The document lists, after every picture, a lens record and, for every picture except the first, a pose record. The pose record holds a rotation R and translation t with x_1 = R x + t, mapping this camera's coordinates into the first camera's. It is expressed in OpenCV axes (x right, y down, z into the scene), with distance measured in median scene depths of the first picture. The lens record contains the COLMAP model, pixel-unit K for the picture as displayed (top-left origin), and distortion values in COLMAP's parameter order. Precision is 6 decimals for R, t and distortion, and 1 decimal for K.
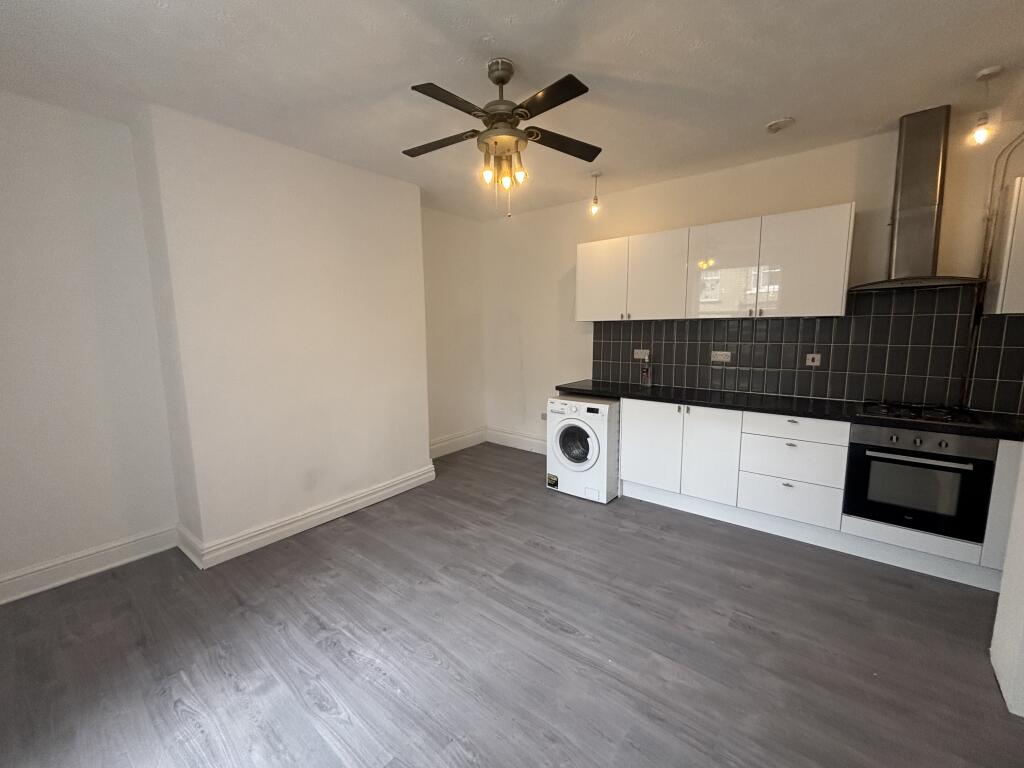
lens RADIAL K [[420.1, 0, 509.4], [0, 420.1, 379.6], [0, 0, 1]] dist [0.009154, -0.001280]
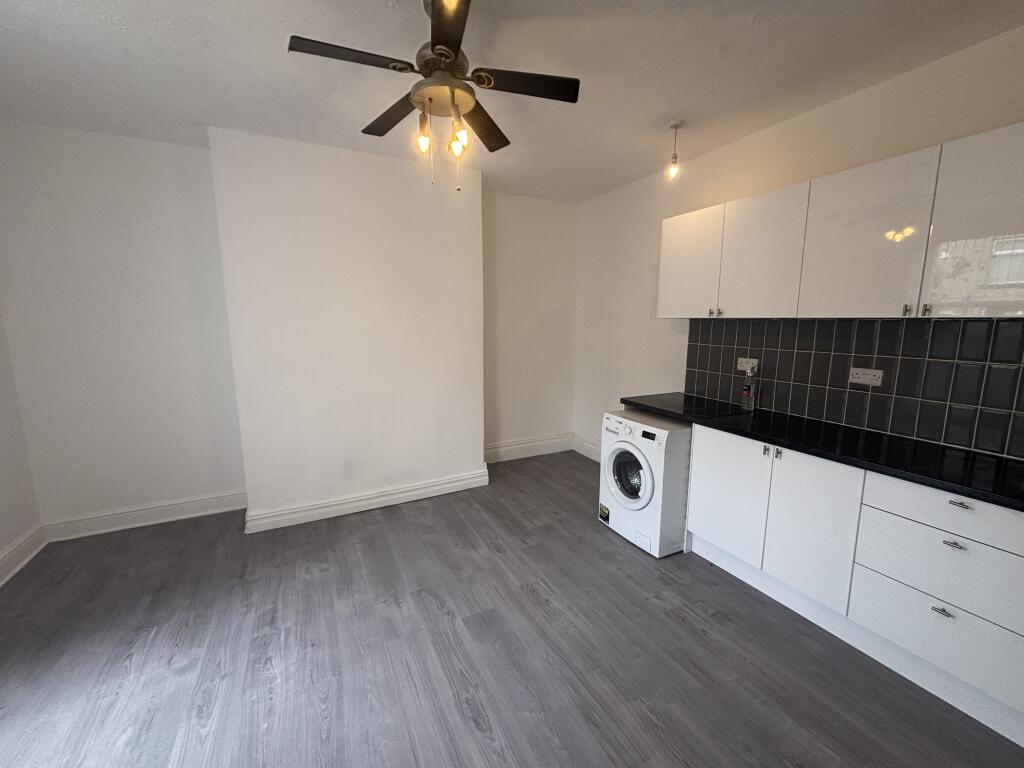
lens RADIAL K [[420.1, 0, 508.9], [0, 420.1, 378.8], [0, 0, 1]] dist [0.009154, -0.001280]
pose [[0.911089, 0.070610, -0.406116, 0.350878], [-0.063170, 0.997499, 0.031715, -0.049580], [0.407340, -0.003241, 0.913271, 0.244204]]
